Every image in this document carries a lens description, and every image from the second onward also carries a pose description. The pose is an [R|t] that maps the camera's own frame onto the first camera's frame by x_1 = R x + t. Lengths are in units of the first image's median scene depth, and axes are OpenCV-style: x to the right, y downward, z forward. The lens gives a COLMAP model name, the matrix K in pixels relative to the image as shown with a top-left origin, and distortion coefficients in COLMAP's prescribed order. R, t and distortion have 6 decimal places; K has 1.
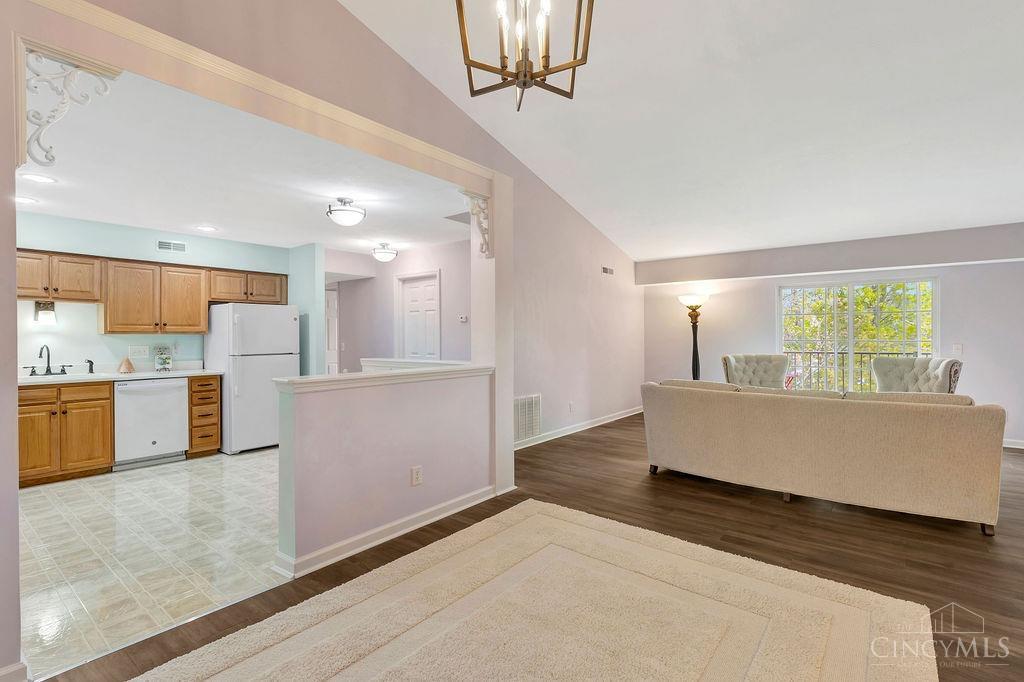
lens RADIAL K [[461.4, 0, 501.5], [0, 461.4, 337.6], [0, 0, 1]] dist [0.007255, -0.002229]
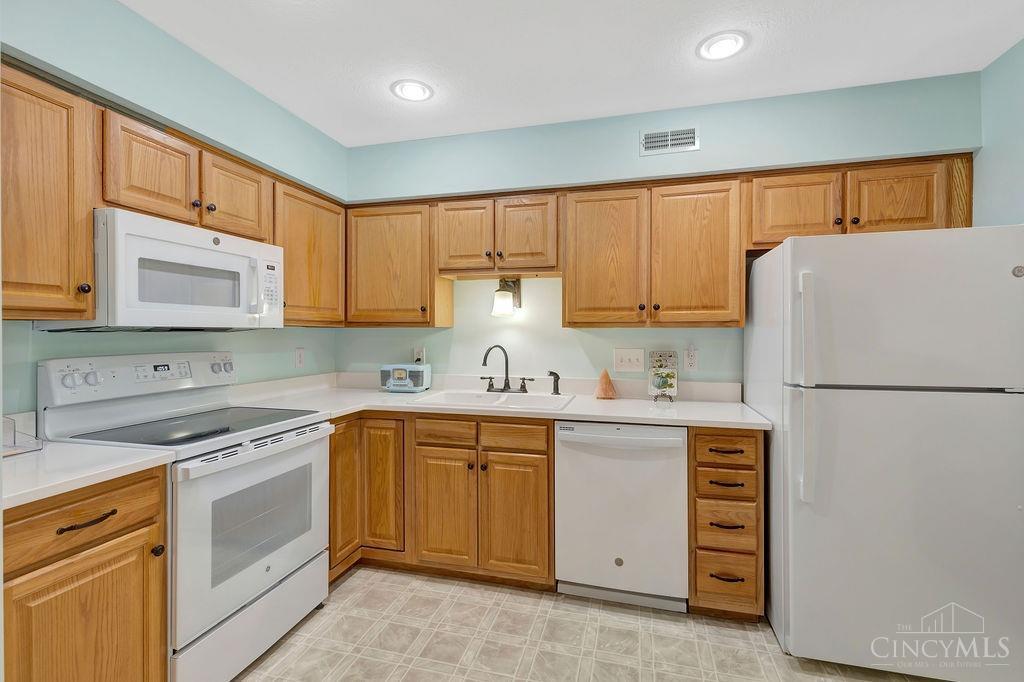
lens RADIAL K [[461.4, 0, 514.1], [0, 461.4, 334.0], [0, 0, 1]] dist [0.007255, -0.002229]
pose [[0.407905, 0.007391, -0.912995, -0.350960], [-0.003006, 0.999973, 0.006752, -0.003164], [0.913020, -0.000009, 0.407916, 0.672797]]
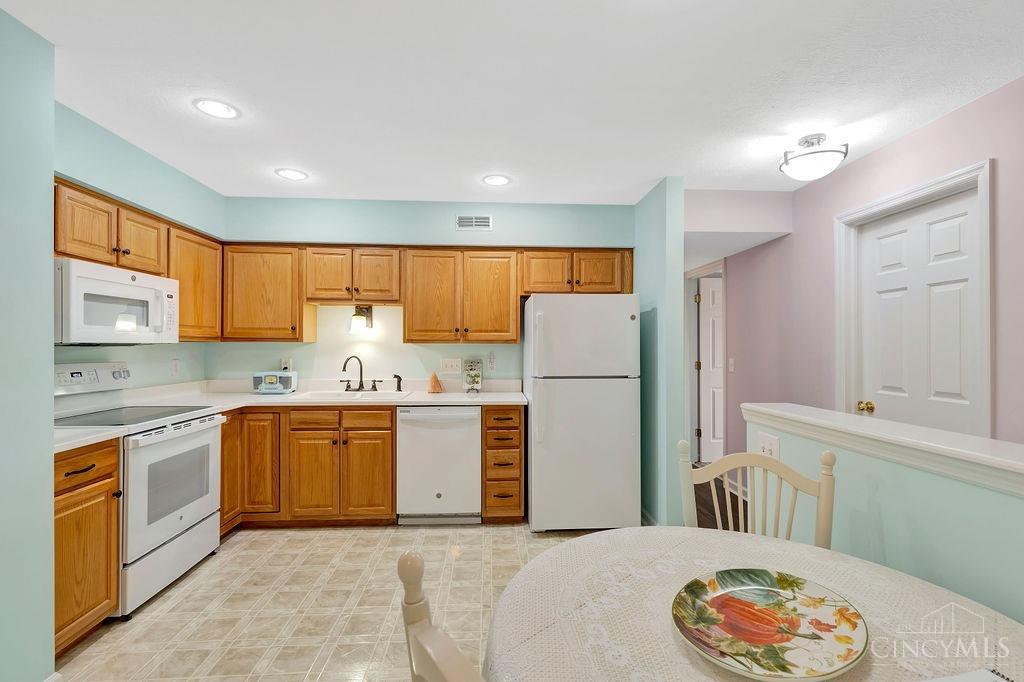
lens RADIAL K [[461.4, 0, 517.6], [0, 461.4, 343.2], [0, 0, 1]] dist [0.007255, -0.002229]
pose [[0.679240, 0.003689, -0.733907, -0.136808], [-0.006751, 0.999976, -0.001222, -0.007464], [0.733885, 0.005785, 0.679249, 0.567130]]
